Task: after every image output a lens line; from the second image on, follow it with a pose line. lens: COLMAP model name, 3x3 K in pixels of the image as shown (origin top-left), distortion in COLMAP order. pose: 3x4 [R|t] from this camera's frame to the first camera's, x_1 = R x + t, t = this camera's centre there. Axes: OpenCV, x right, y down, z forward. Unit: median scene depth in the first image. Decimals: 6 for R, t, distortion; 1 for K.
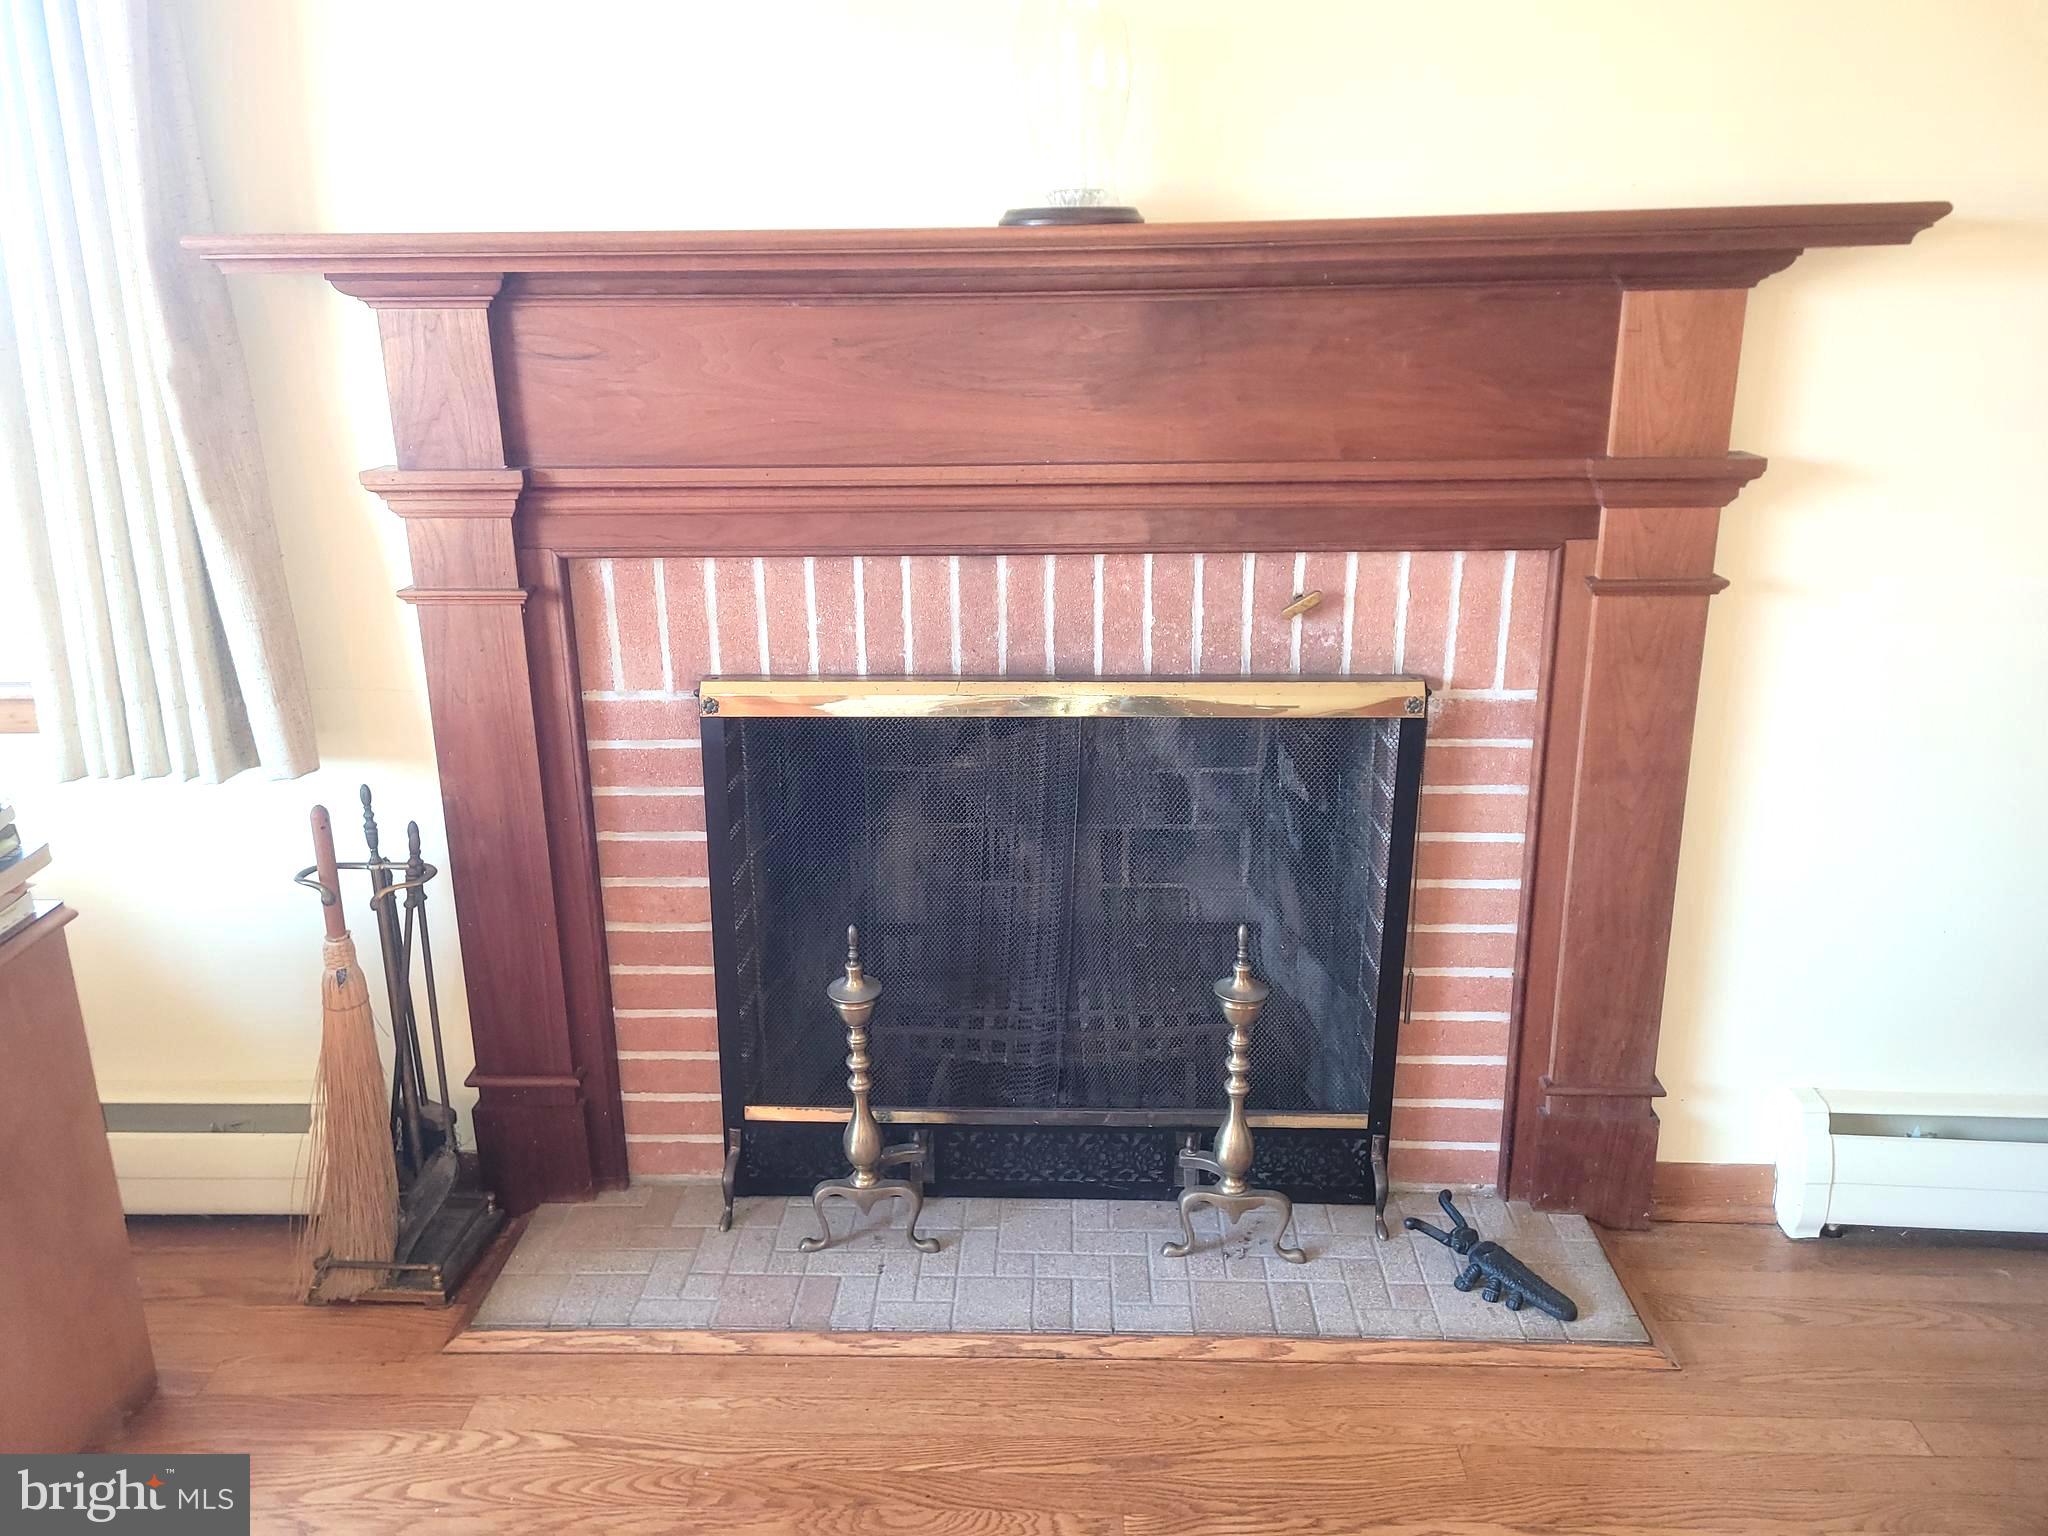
lens RADIAL K [[1516.5, 0, 1025.7], [0, 1516.5, 721.7], [0, 0, 1]] dist [0.046466, 0.000404]
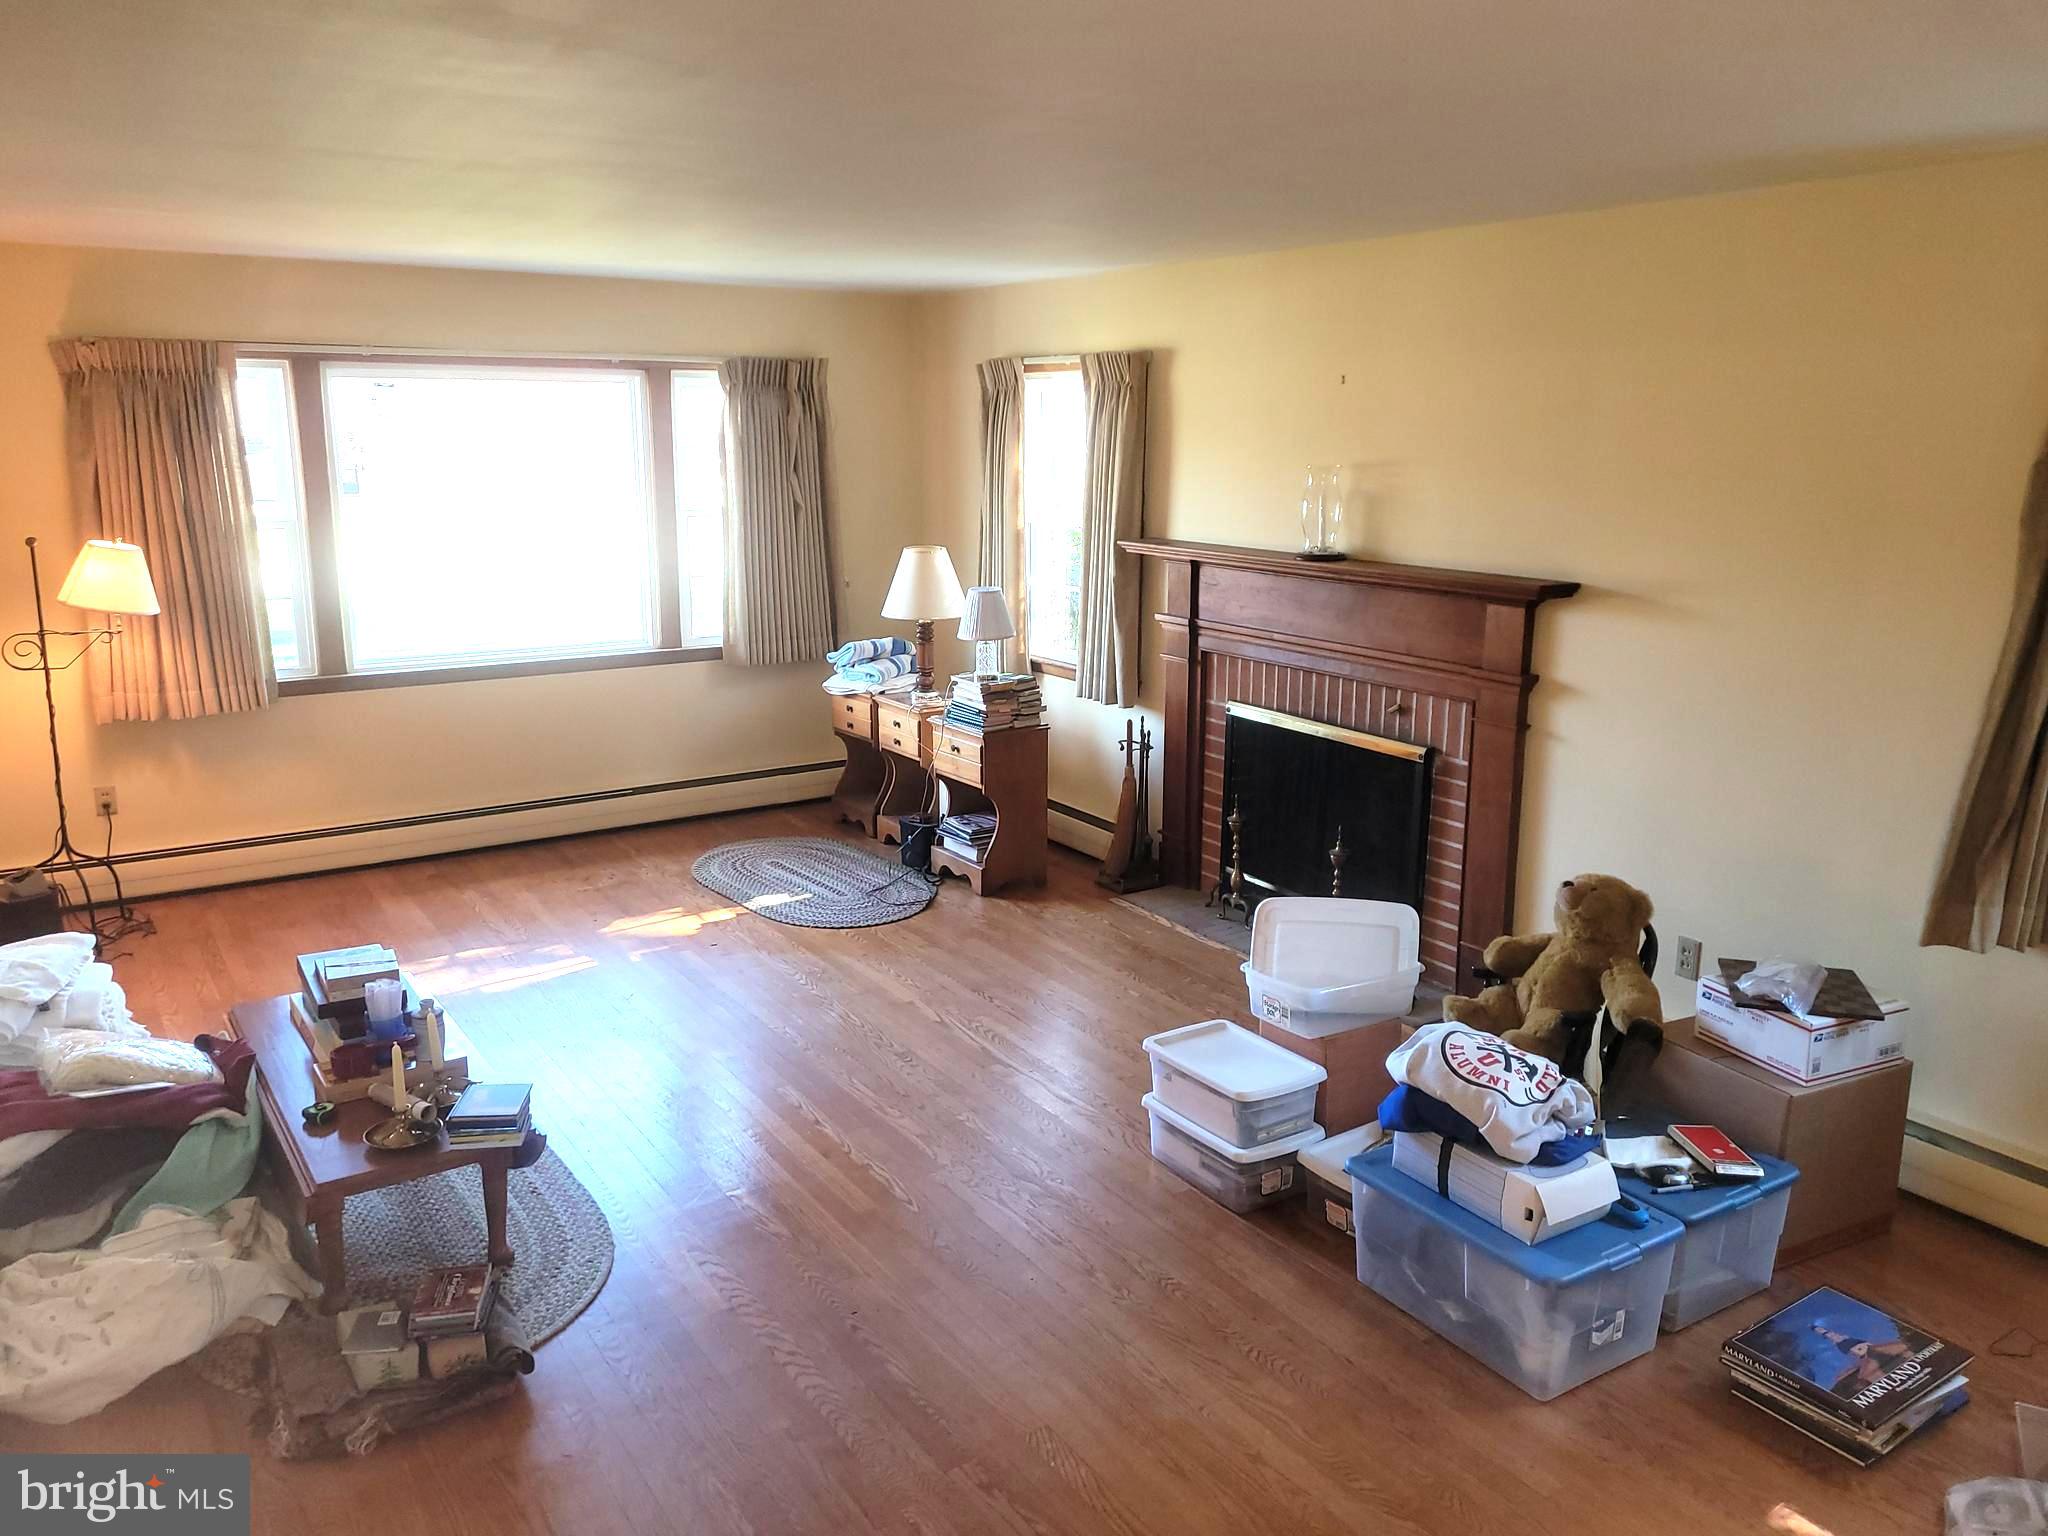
lens RADIAL K [[1586.4, 0, 1024.0], [0, 1586.4, 768.0], [0, 0, 1]] dist [0.000582, 0.000125]
pose [[0.584348, 0.196949, -0.787241, 1.883775], [-0.250470, 0.966510, 0.055881, 0.023904], [0.771882, 0.164526, 0.614108, -1.056074]]
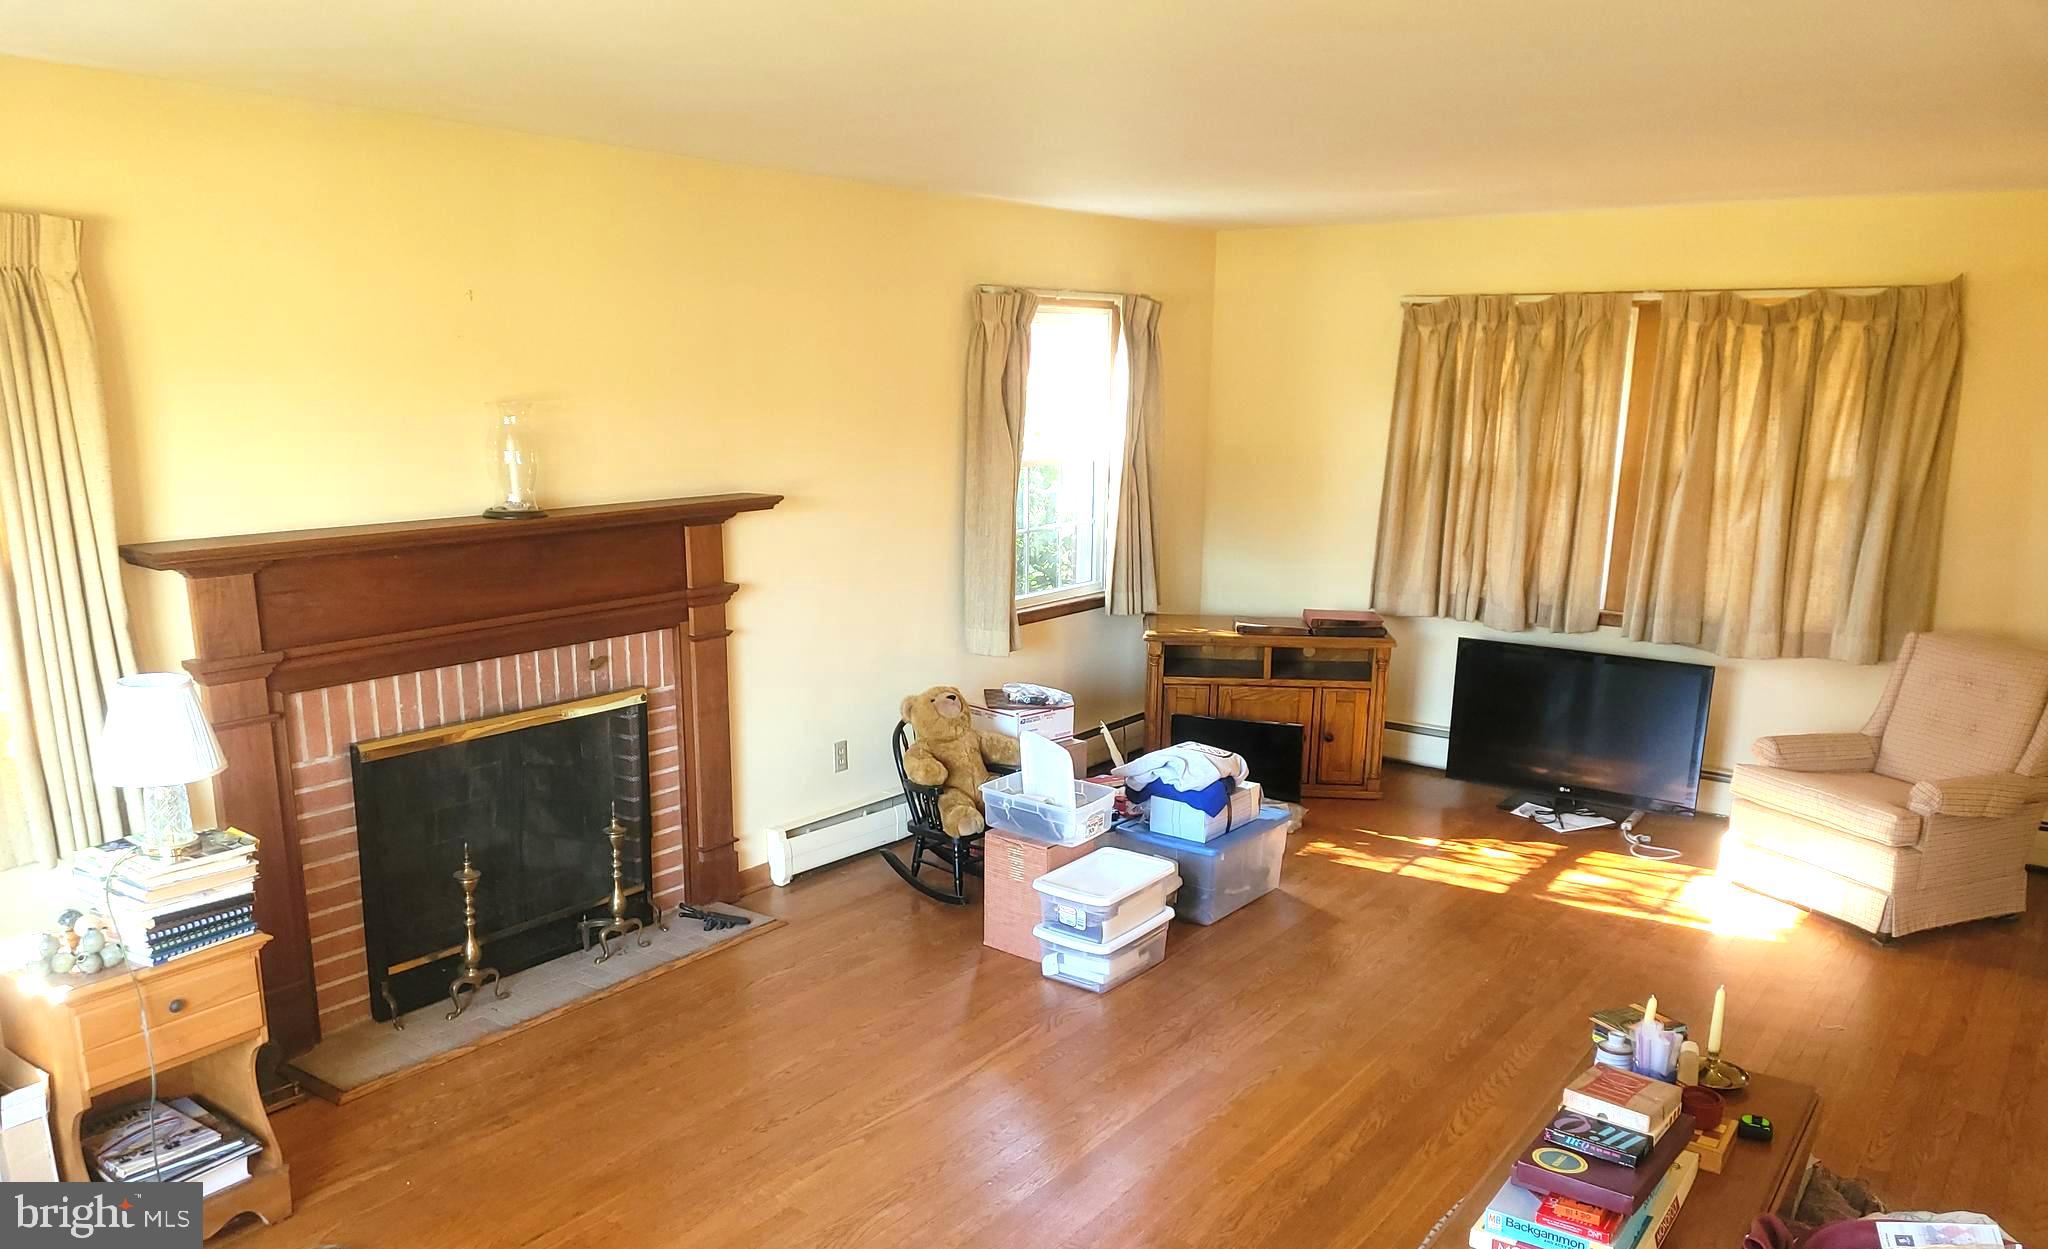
lens RADIAL K [[1514.9, 0, 1024.0], [0, 1514.9, 624.5], [0, 0, 1]] dist [-0.000881, -0.000524]
pose [[0.556704, -0.121131, 0.821832, -1.328113], [0.215806, 0.976434, -0.002268, 0.011194], [-0.802190, 0.178619, 0.569725, -0.837169]]
